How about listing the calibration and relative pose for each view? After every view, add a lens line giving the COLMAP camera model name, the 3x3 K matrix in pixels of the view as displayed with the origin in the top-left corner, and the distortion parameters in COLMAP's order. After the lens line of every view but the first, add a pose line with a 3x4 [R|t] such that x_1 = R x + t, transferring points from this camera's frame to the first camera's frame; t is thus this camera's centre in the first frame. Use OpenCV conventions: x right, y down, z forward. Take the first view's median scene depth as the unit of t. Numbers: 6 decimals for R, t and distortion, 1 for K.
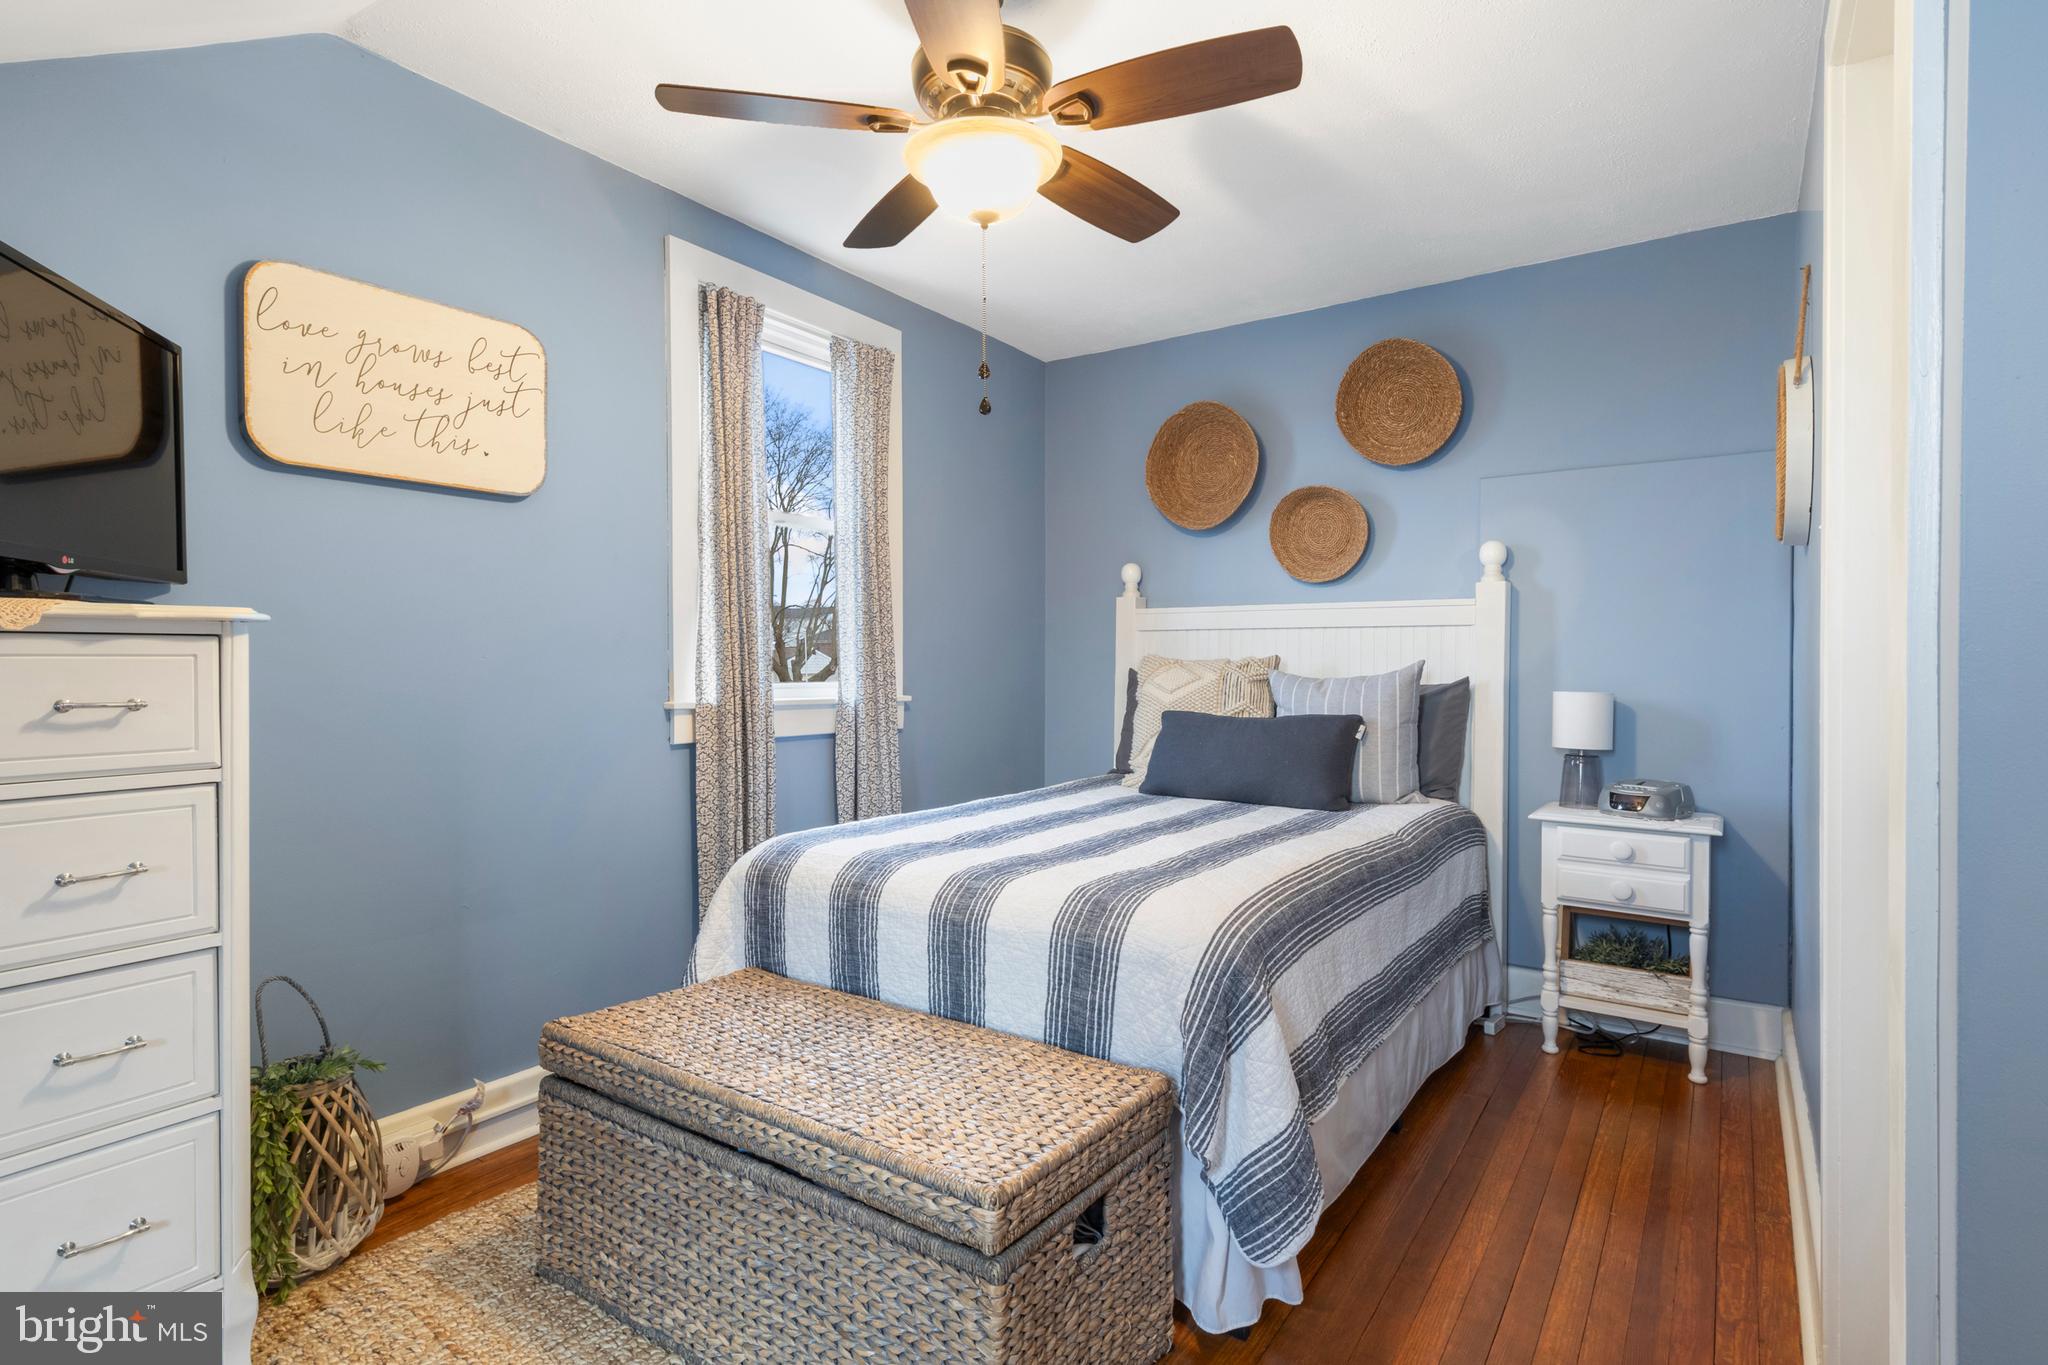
lens RADIAL K [[1052.4, 0, 1019.8], [0, 1052.4, 670.5], [0, 0, 1]] dist [0.000951, -0.002152]
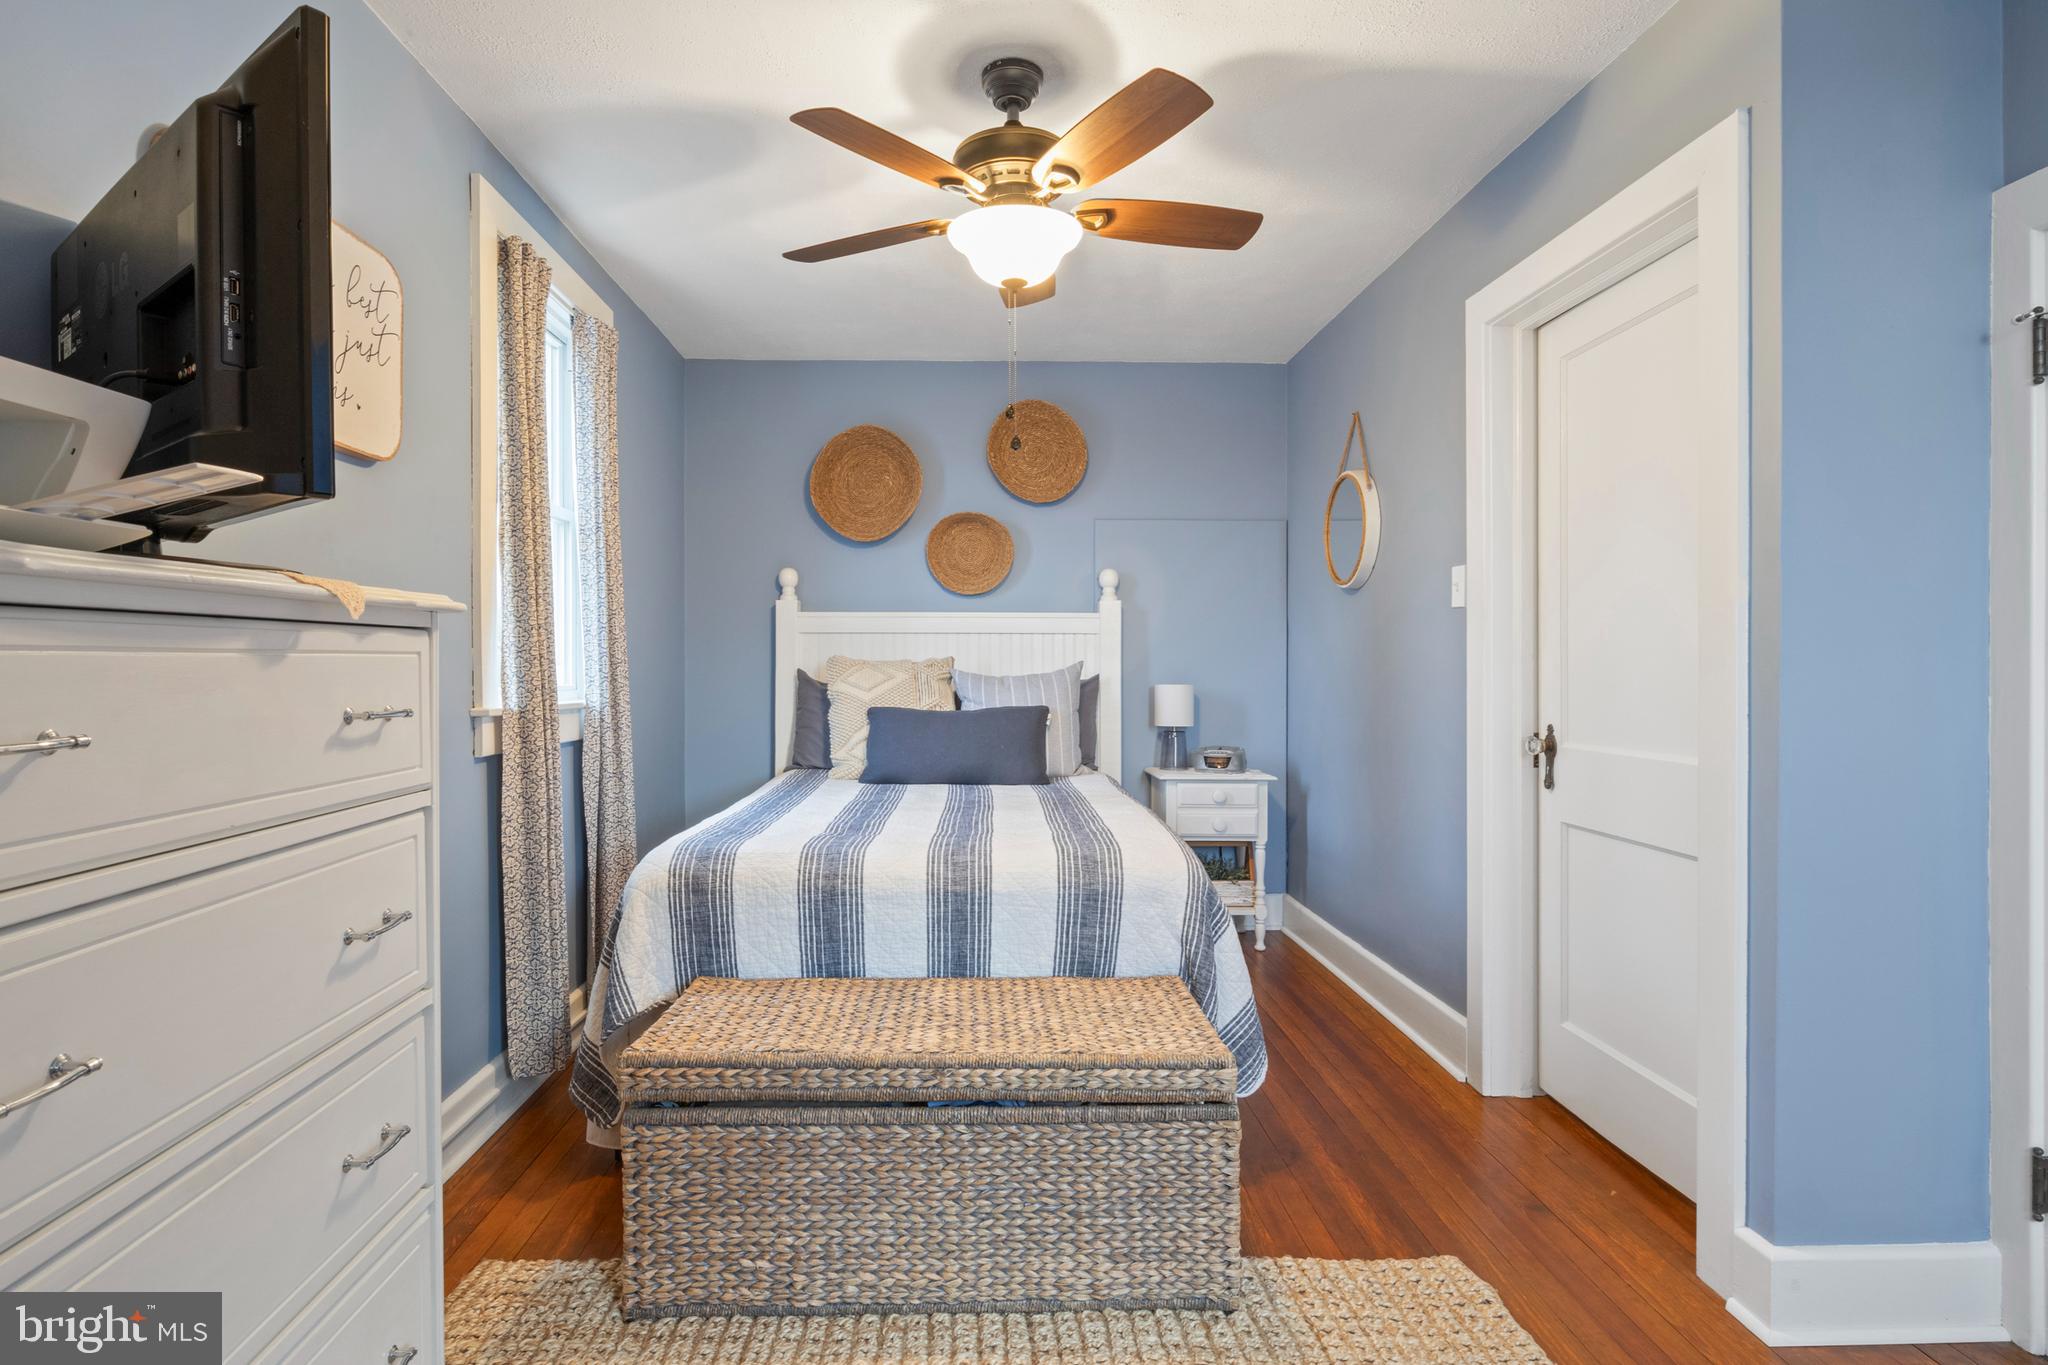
lens RADIAL K [[1052.4, 0, 1009.2], [0, 1052.4, 683.1], [0, 0, 1]] dist [0.000951, -0.002152]
pose [[0.803966, -0.010918, 0.594576, -0.634178], [0.002038, 0.999876, 0.015605, -0.005296], [-0.594672, -0.011334, 0.803888, 0.047755]]
